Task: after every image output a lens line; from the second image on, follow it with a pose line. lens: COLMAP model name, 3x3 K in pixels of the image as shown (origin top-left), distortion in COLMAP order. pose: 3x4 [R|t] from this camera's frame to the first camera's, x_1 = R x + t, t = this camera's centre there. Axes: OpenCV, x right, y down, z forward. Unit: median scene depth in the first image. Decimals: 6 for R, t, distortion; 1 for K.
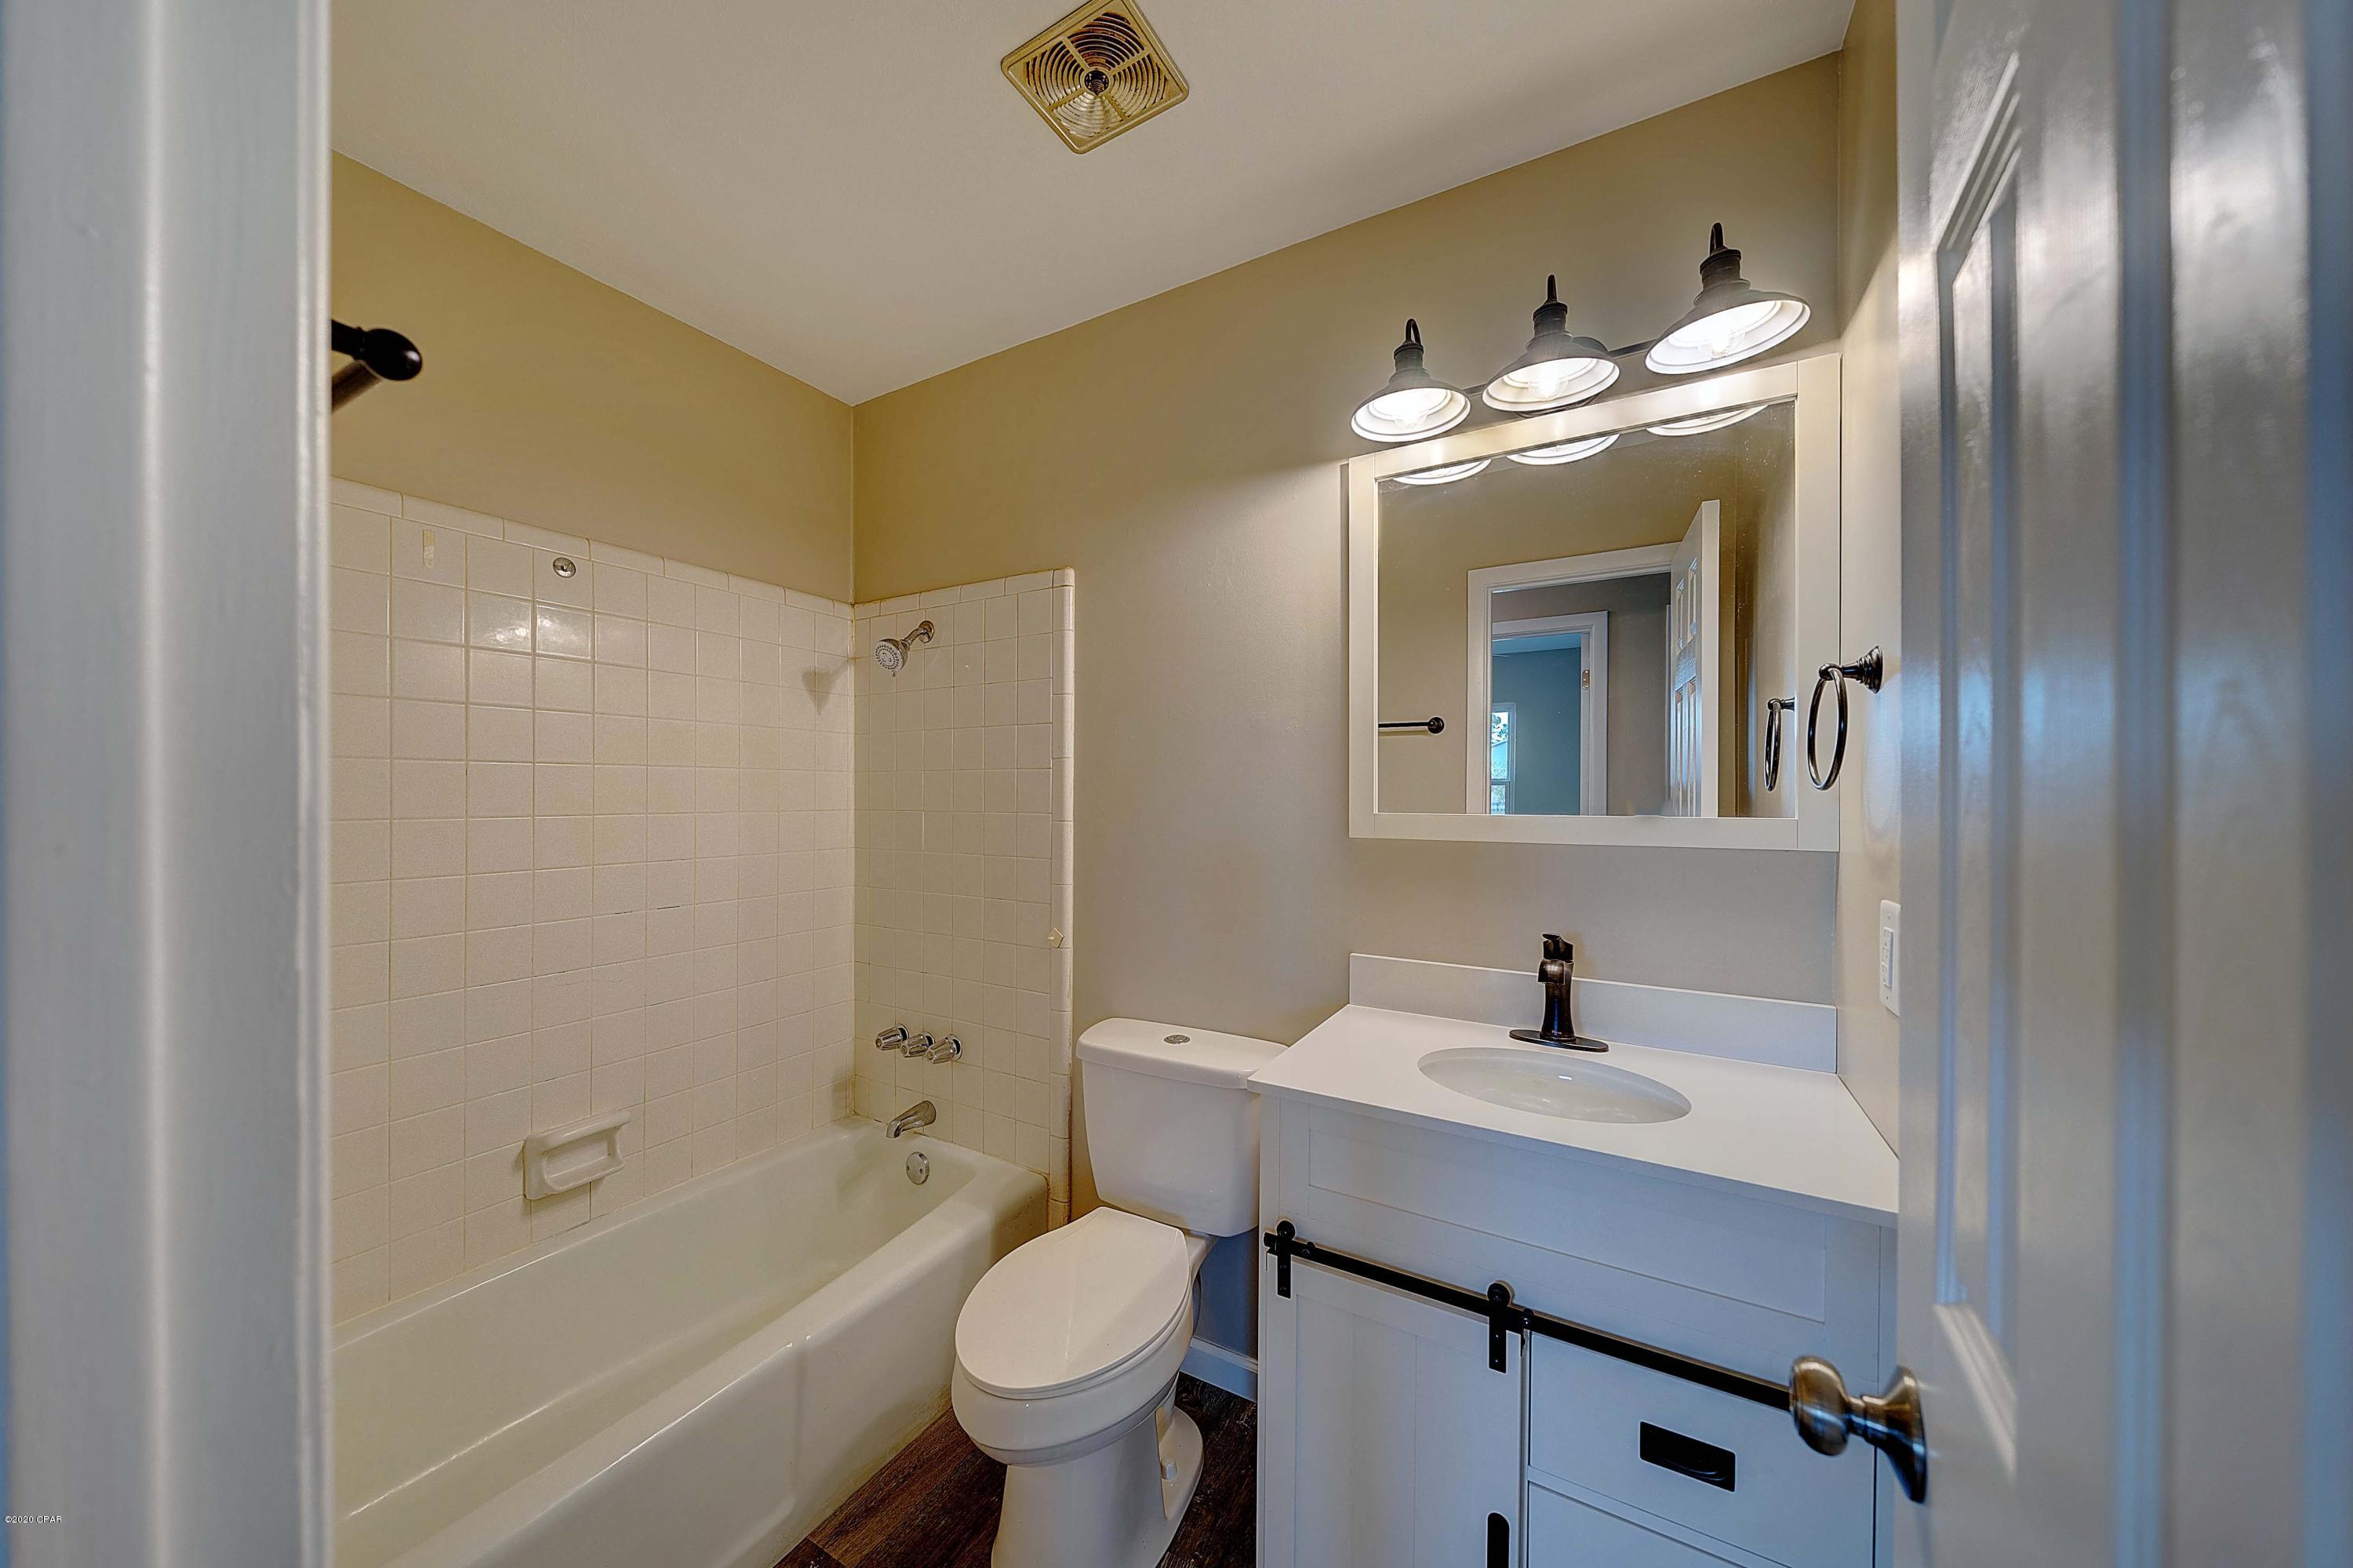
lens RADIAL K [[814.4, 0, 1150.5], [0, 814.4, 796.5], [0, 0, 1]] dist [-0.000563, -0.000219]
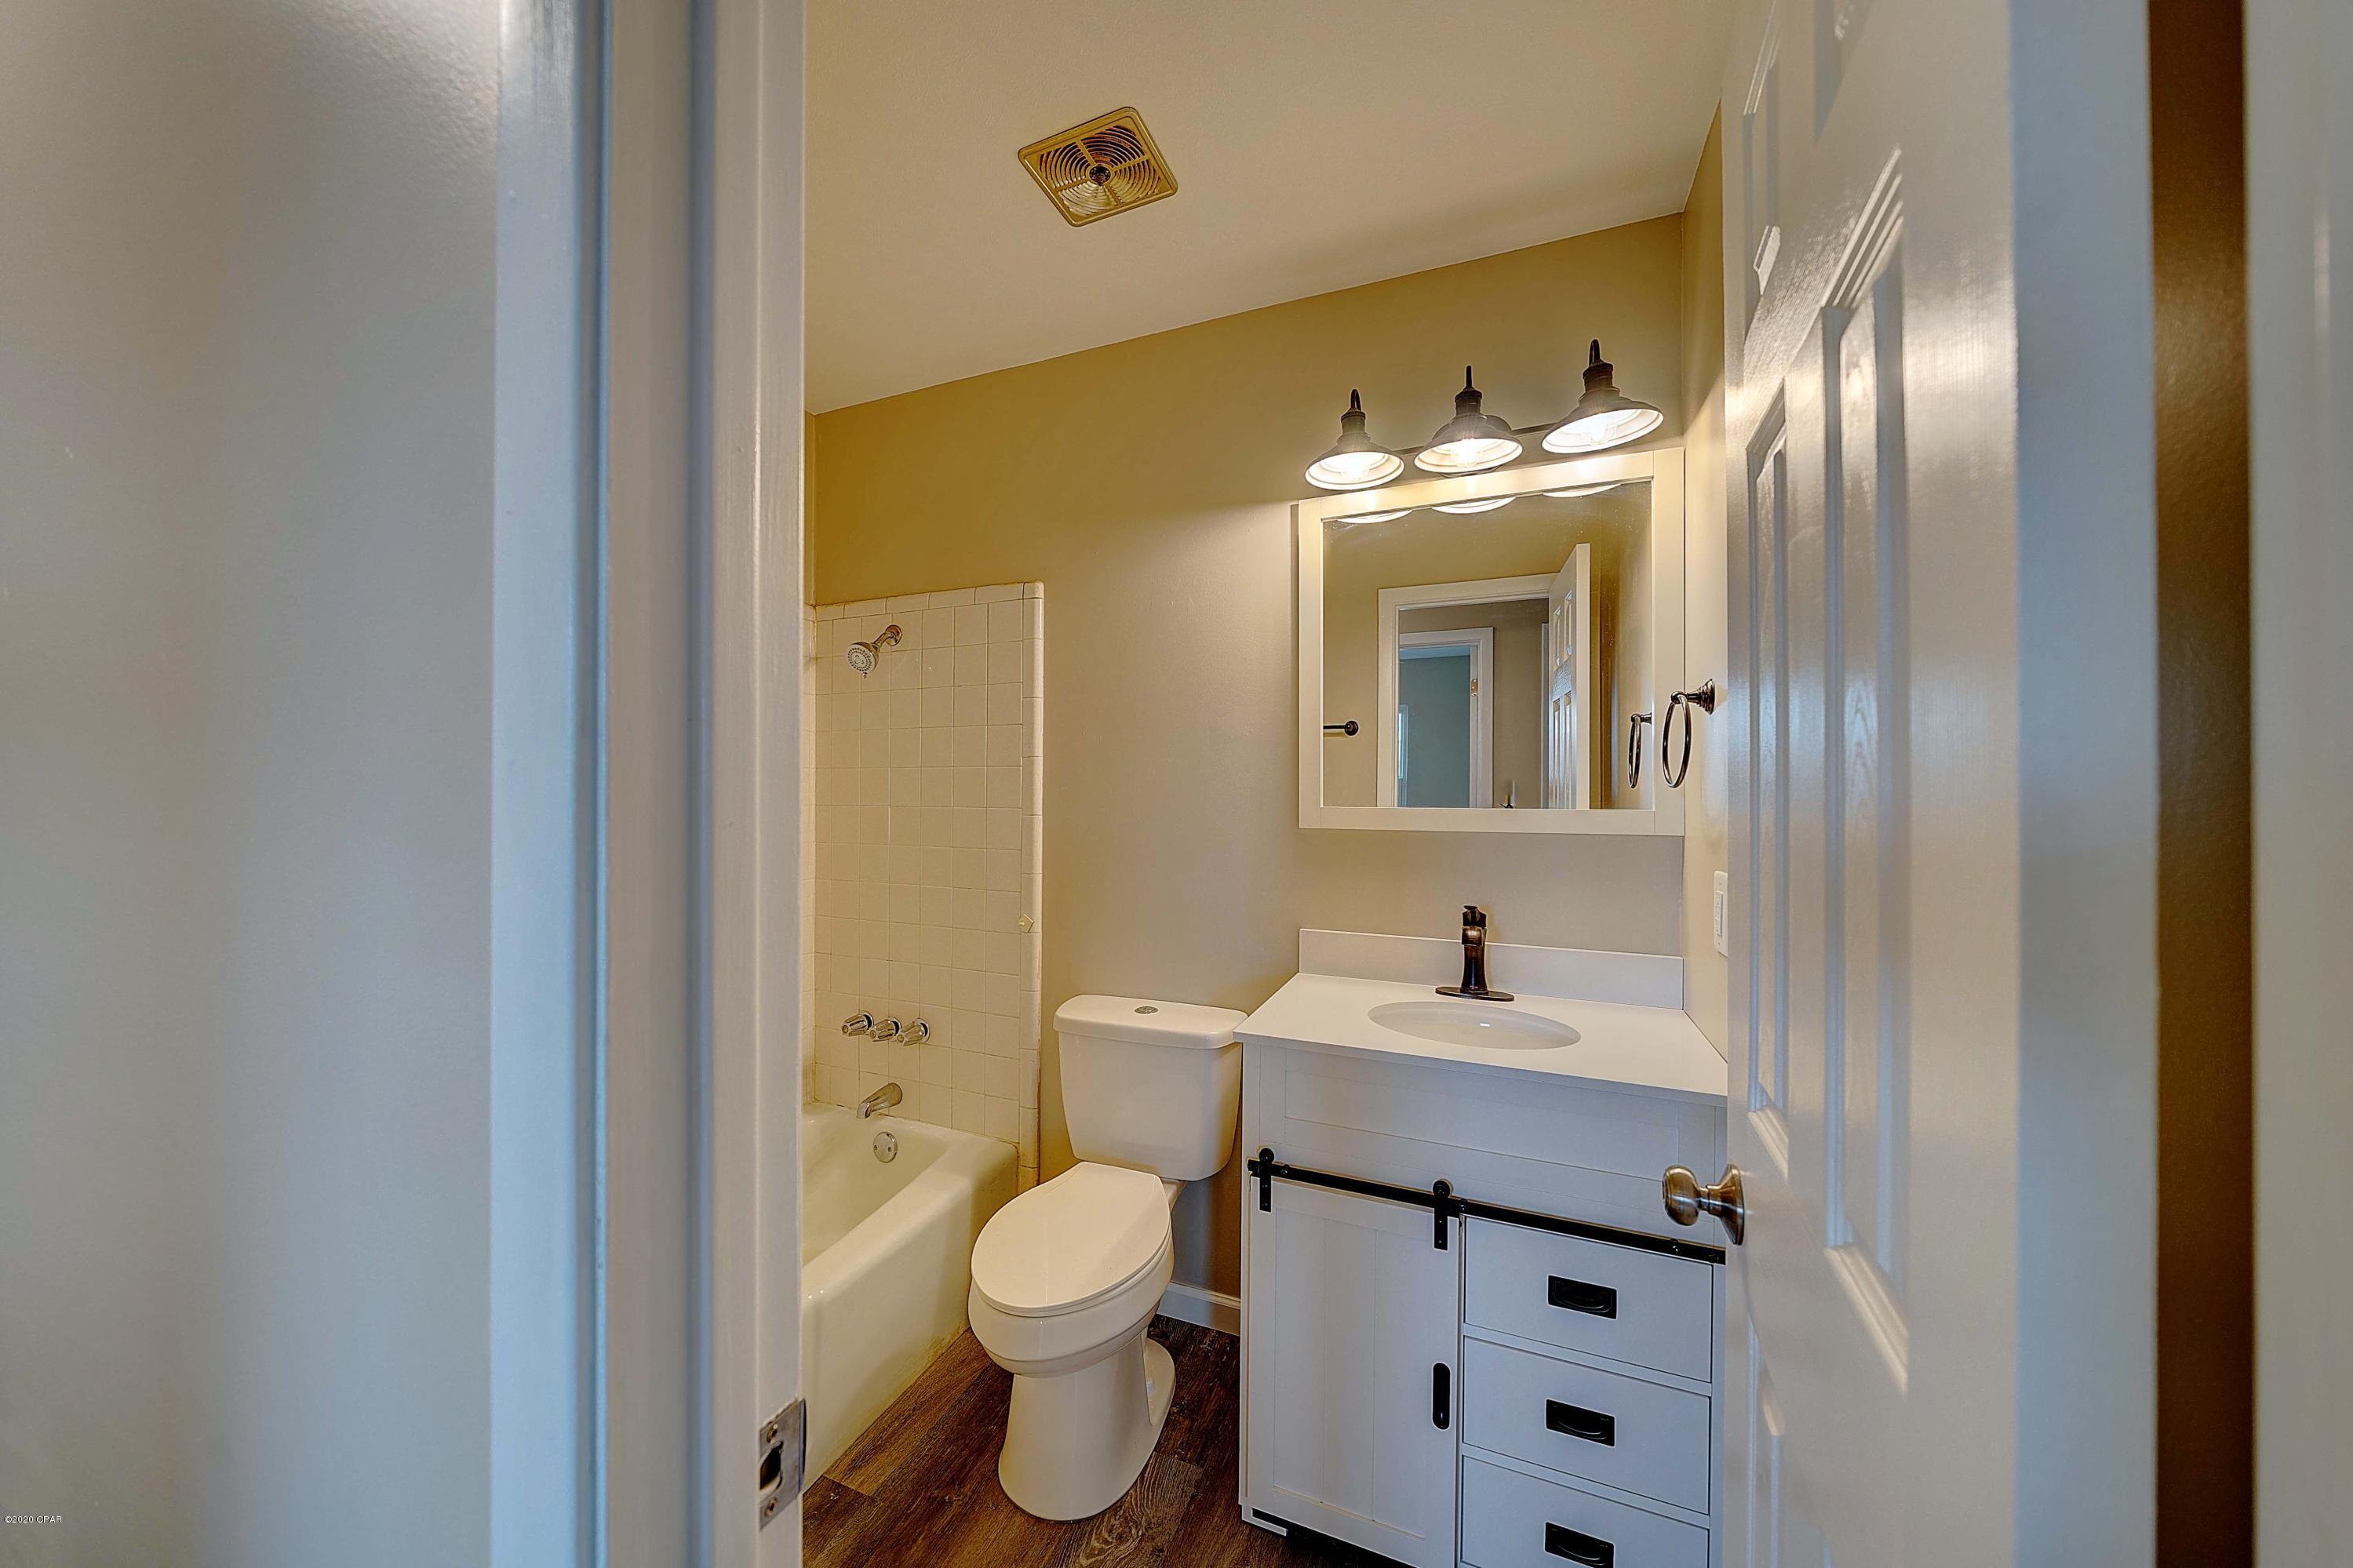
lens RADIAL K [[801.1, 0, 1165.5], [0, 801.1, 787.6], [0, 0, 1]] dist [-0.005910, -0.000097]
pose [[0.991240, 0.000828, 0.132067, -0.107388], [-0.000103, 0.999985, -0.005497, -0.000618], [-0.132070, 0.005435, 0.991226, -0.115152]]
